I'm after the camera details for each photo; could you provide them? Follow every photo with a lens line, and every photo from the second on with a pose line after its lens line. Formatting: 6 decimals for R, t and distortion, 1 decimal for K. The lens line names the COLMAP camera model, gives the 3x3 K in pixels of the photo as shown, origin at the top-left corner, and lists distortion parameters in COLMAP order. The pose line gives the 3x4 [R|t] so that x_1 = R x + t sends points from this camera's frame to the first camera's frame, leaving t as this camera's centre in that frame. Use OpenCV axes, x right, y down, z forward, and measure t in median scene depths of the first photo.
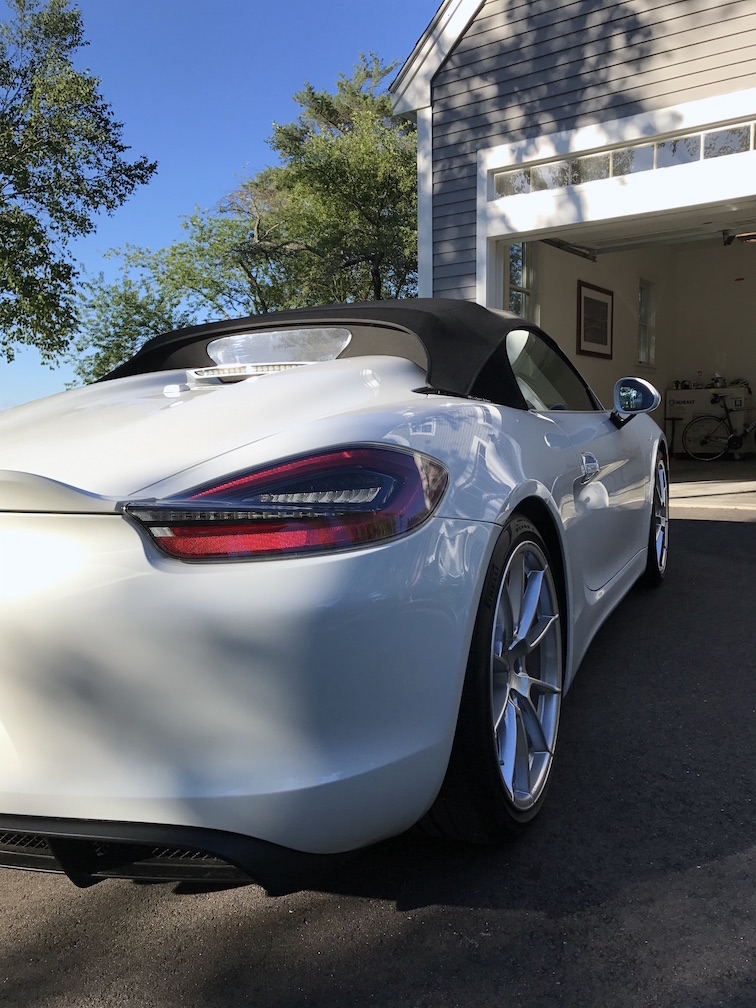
lens RADIAL K [[826.0, 0, 378.0], [0, 826.0, 504.0], [0, 0, 1]] dist [0.010694, 0.005603]
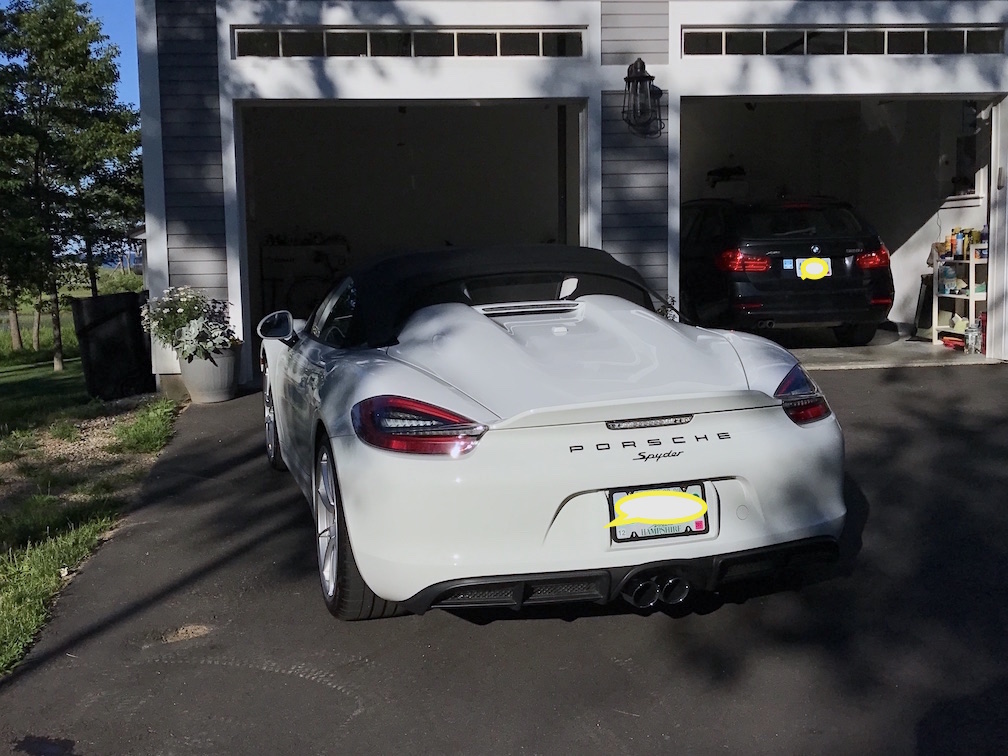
lens RADIAL K [[1128.1, 0, 504.0], [0, 1128.1, 378.0], [0, 0, 1]] dist [0.002580, 0.004802]
pose [[0.764407, -0.066241, 0.641322, -0.457285], [0.063228, 0.997615, 0.027680, -0.032275], [-0.641626, 0.019391, 0.766773, -0.137883]]
